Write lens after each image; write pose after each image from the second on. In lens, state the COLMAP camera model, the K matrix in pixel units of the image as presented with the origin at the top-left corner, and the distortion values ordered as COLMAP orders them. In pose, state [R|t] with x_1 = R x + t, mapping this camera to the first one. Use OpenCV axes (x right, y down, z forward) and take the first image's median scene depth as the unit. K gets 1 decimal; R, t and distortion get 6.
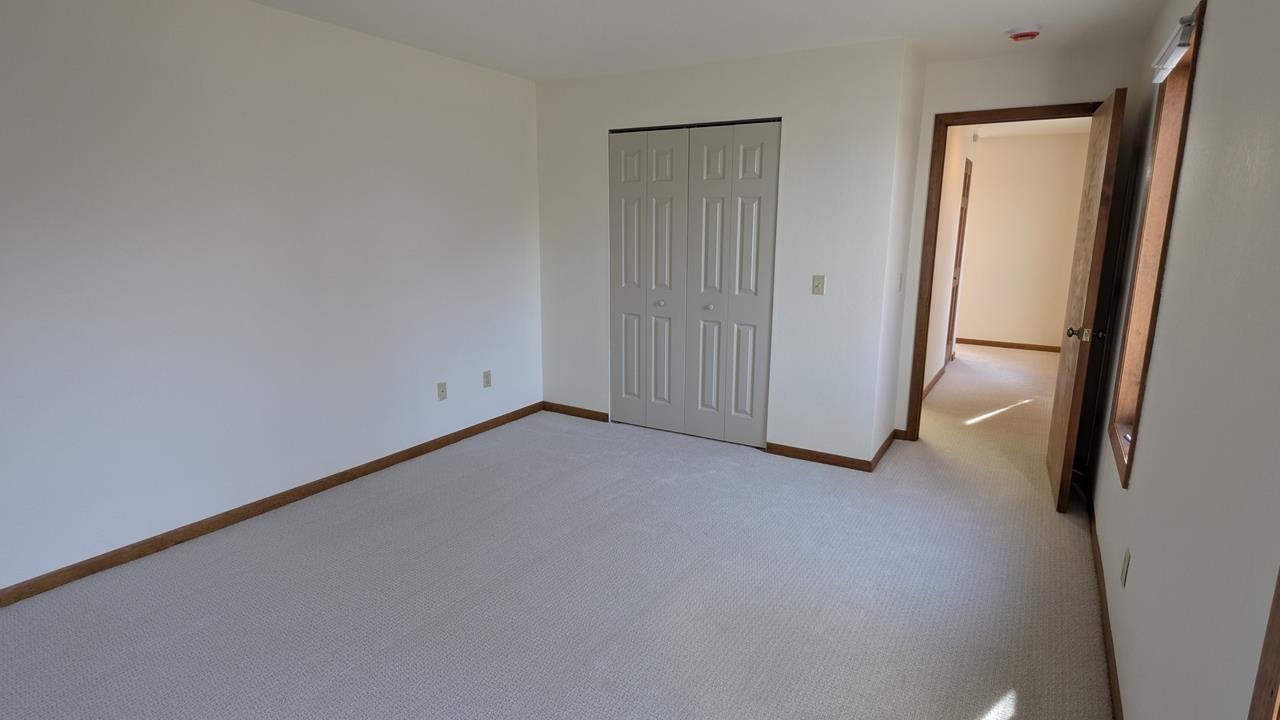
lens RADIAL K [[678.8, 0, 638.6], [0, 678.8, 366.8], [0, 0, 1]] dist [0.002159, -0.006370]
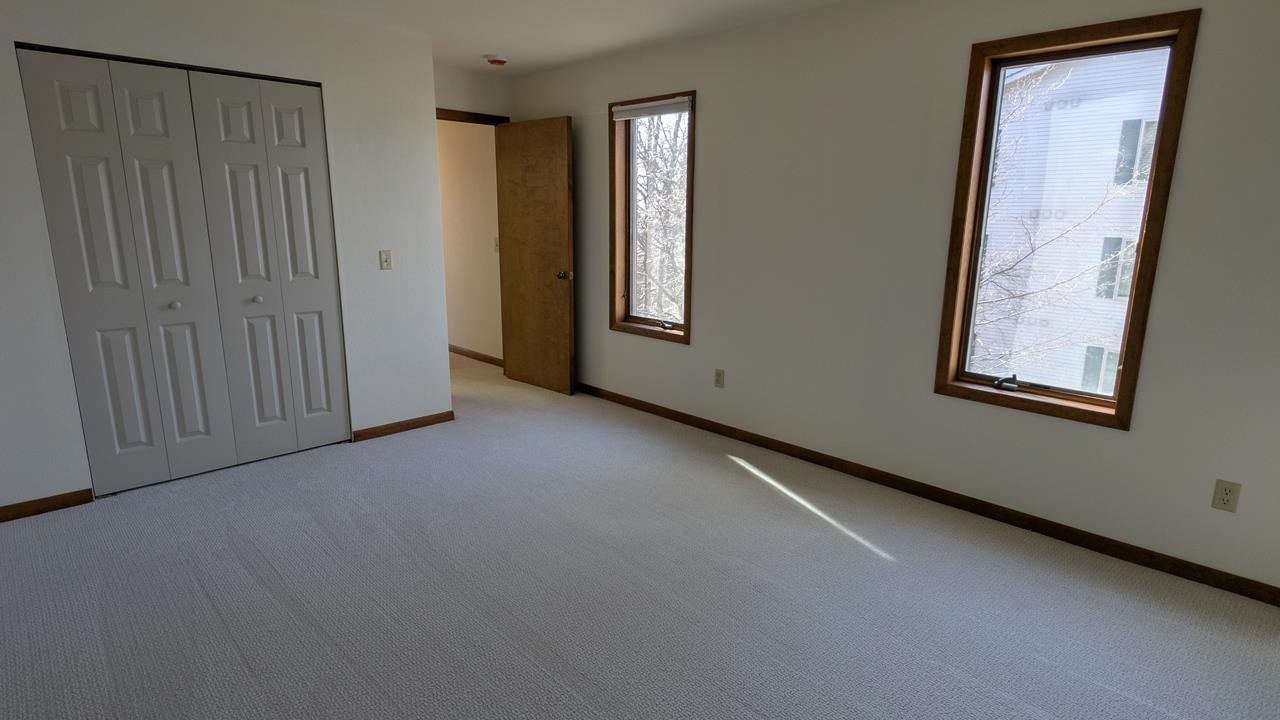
lens RADIAL K [[678.8, 0, 639.5], [0, 678.8, 359.2], [0, 0, 1]] dist [0.002159, -0.006370]
pose [[0.210815, -0.212796, 0.954083, -0.590452], [0.179190, 0.967892, 0.176282, -0.079209], [-0.960962, 0.133799, 0.242177, 0.365535]]
